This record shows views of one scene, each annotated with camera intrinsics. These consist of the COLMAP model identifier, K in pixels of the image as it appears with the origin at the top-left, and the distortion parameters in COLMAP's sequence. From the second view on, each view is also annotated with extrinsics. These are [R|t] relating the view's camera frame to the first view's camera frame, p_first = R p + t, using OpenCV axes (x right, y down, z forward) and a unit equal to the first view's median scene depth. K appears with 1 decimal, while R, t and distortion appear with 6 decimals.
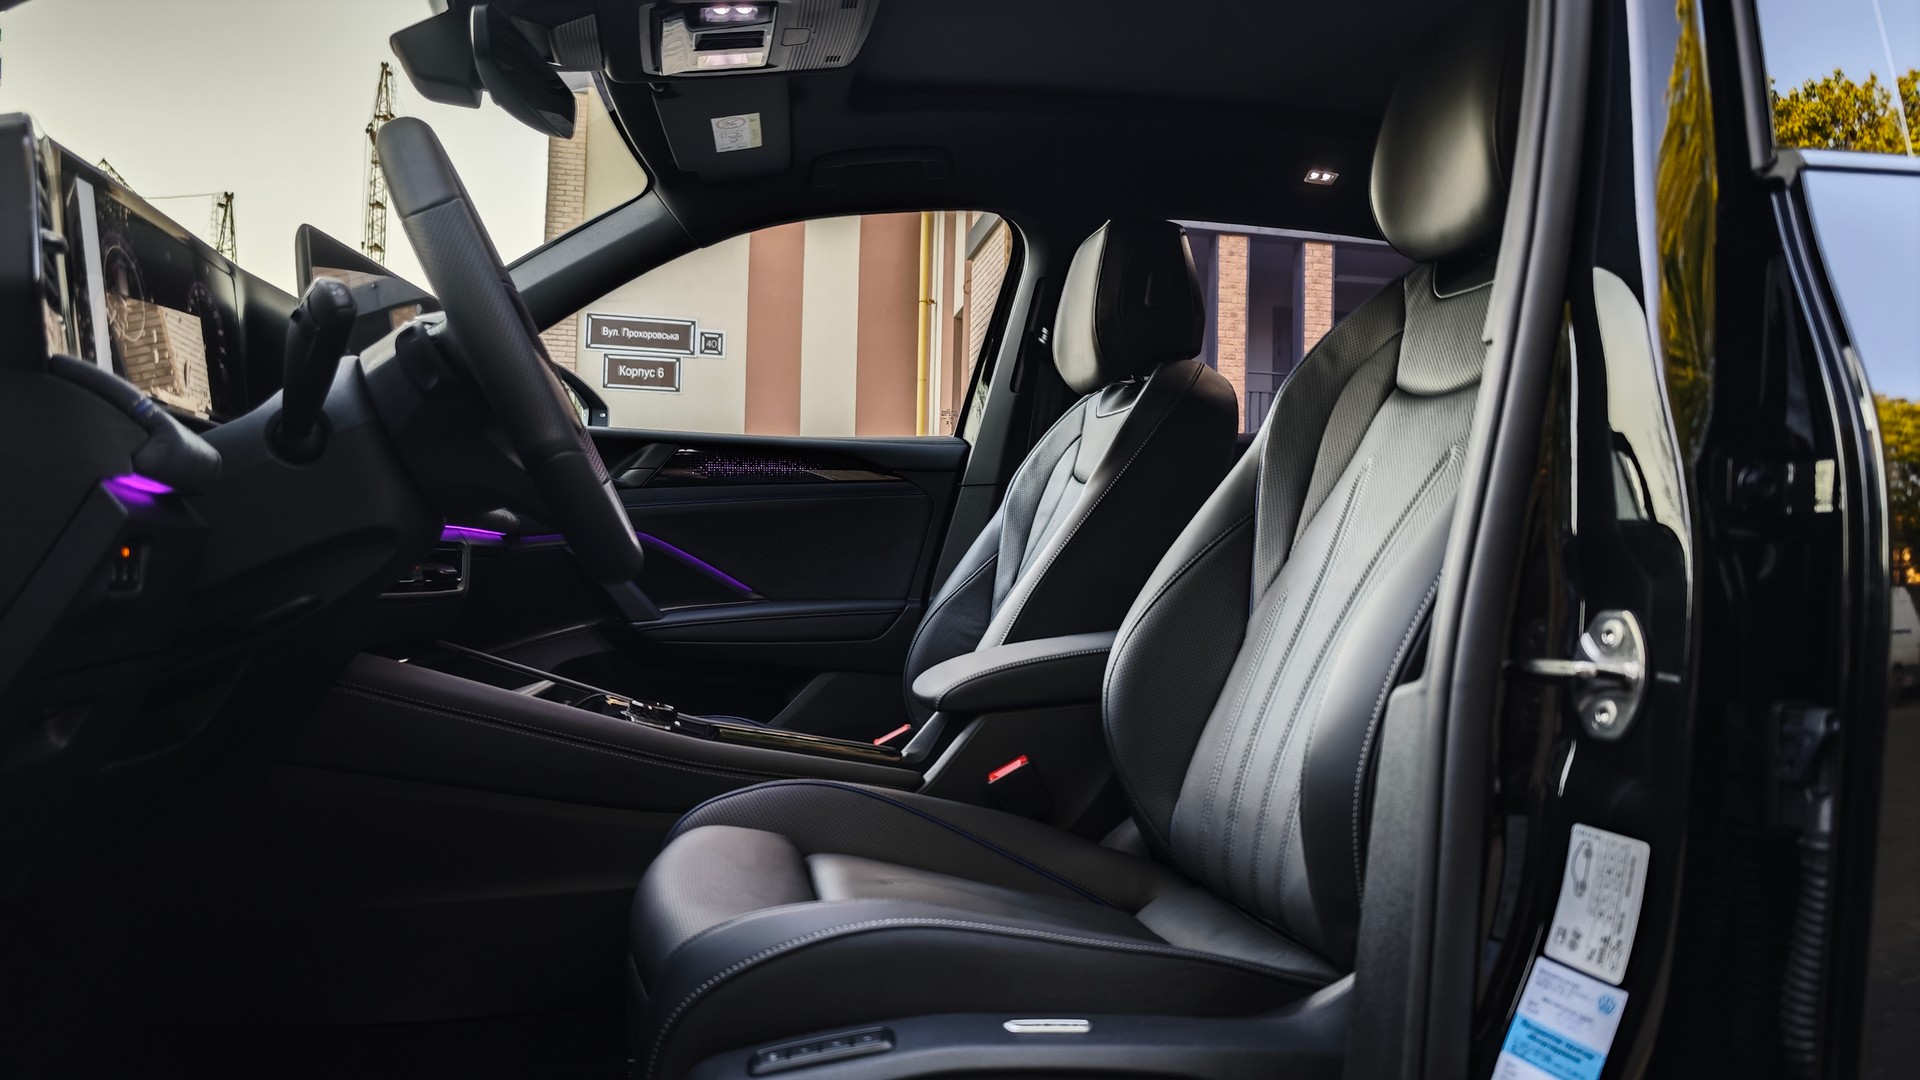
lens RADIAL K [[1356.2, 0, 960.0], [0, 1356.2, 540.0], [0, 0, 1]] dist [0.054945, -0.047791]
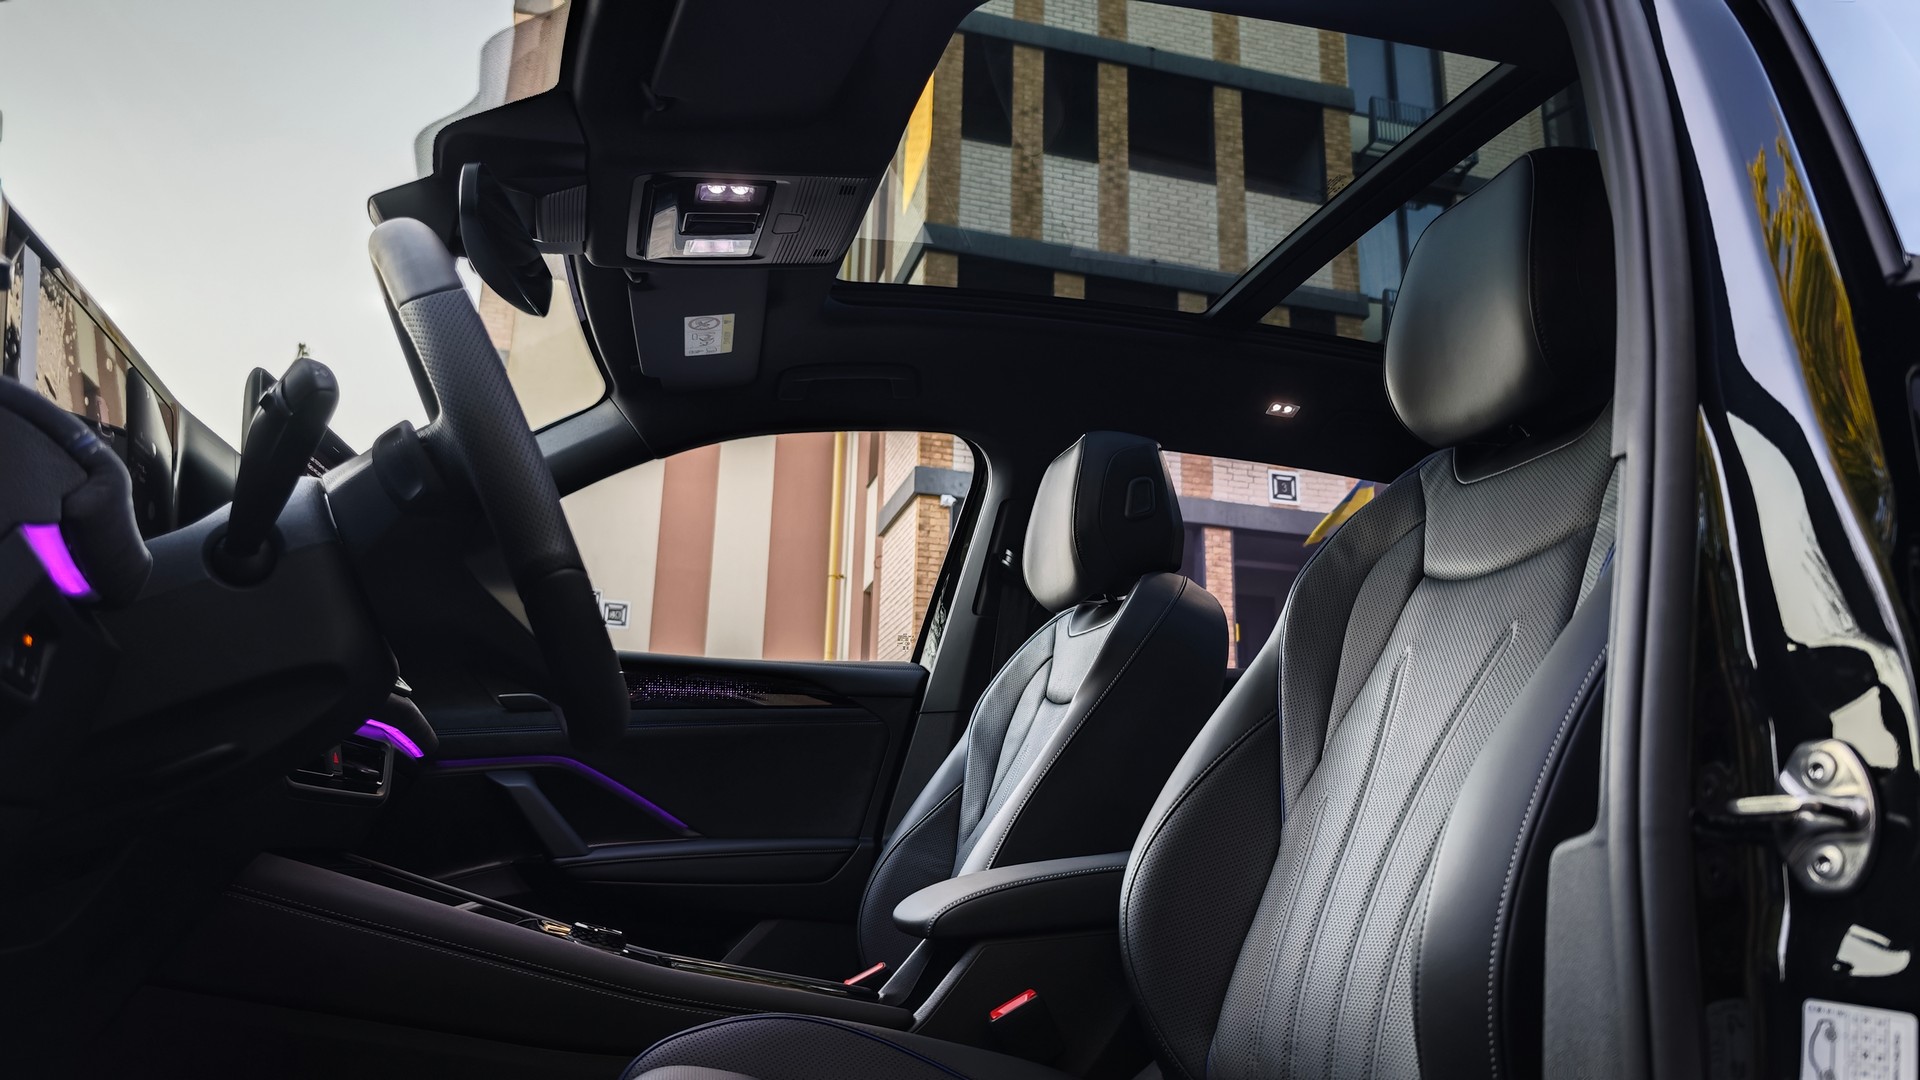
lens RADIAL K [[1356.2, 0, 960.0], [0, 1356.2, 540.0], [0, 0, 1]] dist [0.054945, -0.047791]
pose [[0.997180, 0.023012, 0.071432, -0.058299], [-0.007810, 0.978479, -0.206199, 0.051089], [-0.074640, 0.205059, 0.975899, 0.078087]]
